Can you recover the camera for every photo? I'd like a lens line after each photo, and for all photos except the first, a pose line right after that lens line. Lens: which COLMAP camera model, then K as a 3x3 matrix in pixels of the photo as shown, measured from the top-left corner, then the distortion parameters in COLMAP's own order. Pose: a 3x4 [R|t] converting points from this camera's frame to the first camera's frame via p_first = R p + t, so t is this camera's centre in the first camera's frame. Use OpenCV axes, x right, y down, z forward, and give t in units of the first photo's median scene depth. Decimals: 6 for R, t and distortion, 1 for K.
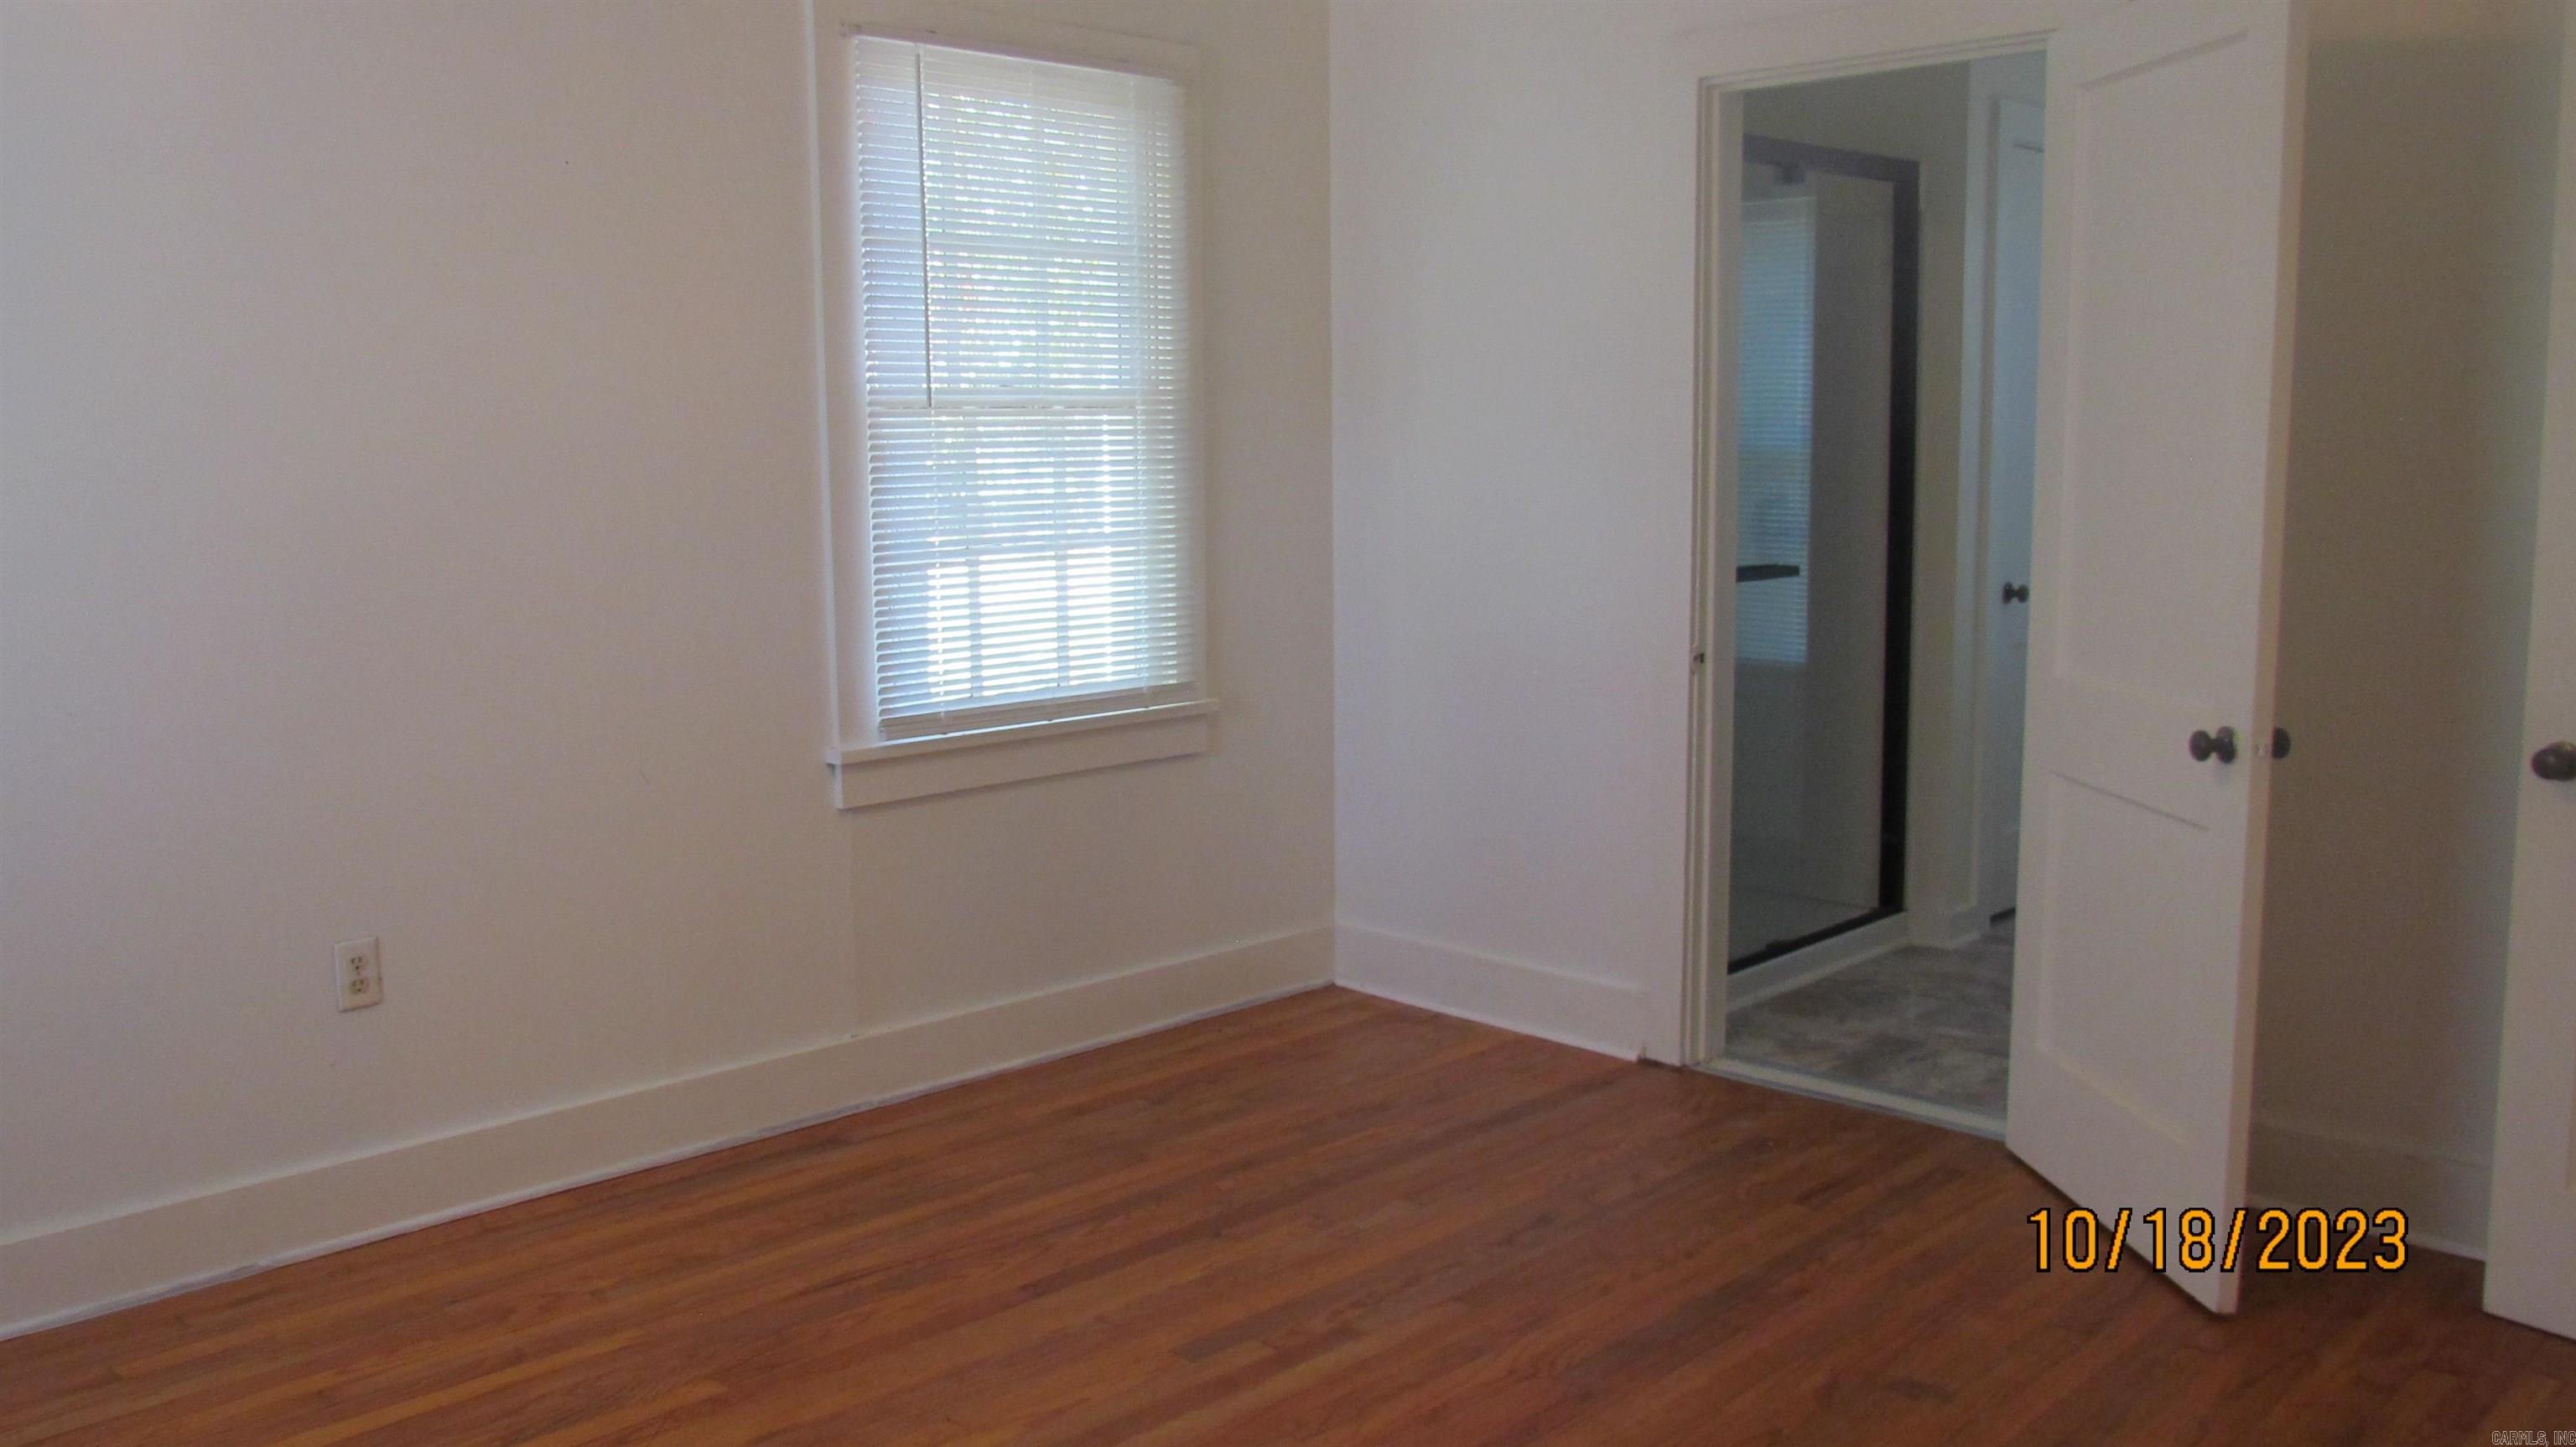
lens RADIAL K [[2148.1, 0, 1288.0], [0, 2148.1, 723.5], [0, 0, 1]] dist [-0.007656, -0.007051]
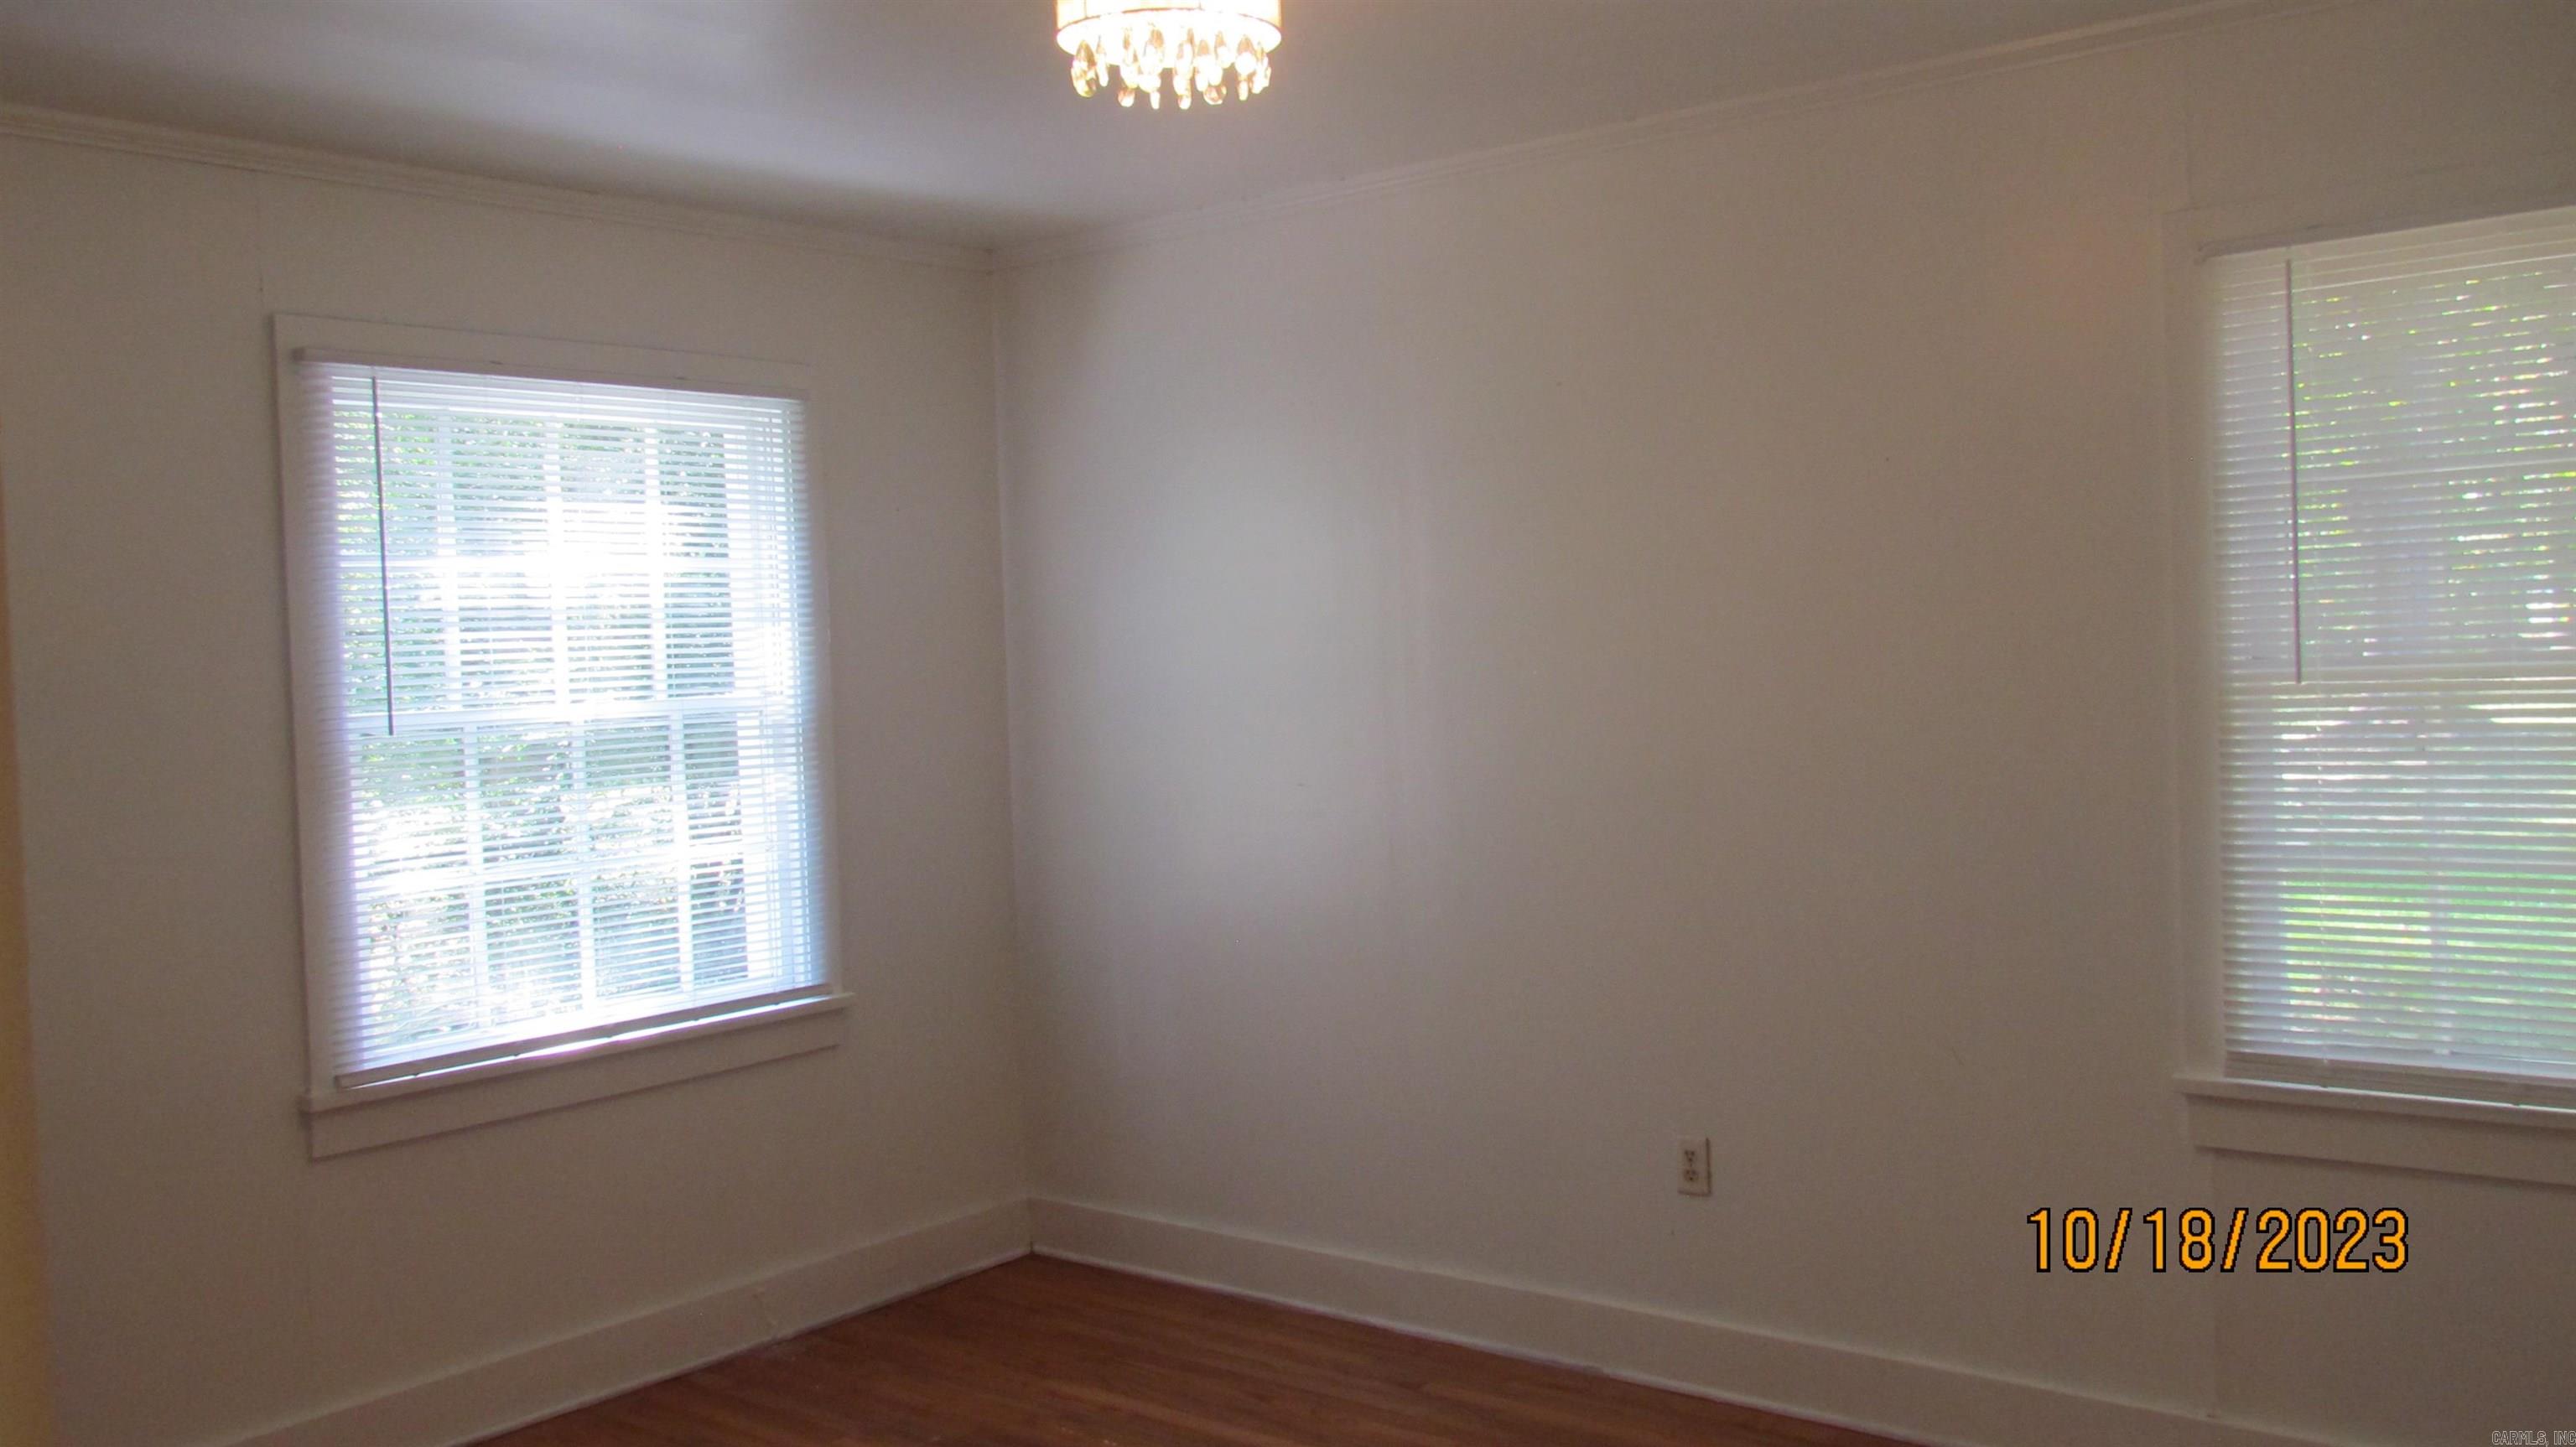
lens RADIAL K [[2148.1, 0, 1288.0], [0, 2148.1, 723.5], [0, 0, 1]] dist [-0.007656, -0.007051]
pose [[0.083243, 0.036202, -0.995872, 0.720246], [-0.097141, 0.994875, 0.028046, -0.137683], [0.991783, 0.094405, 0.086333, 0.650306]]
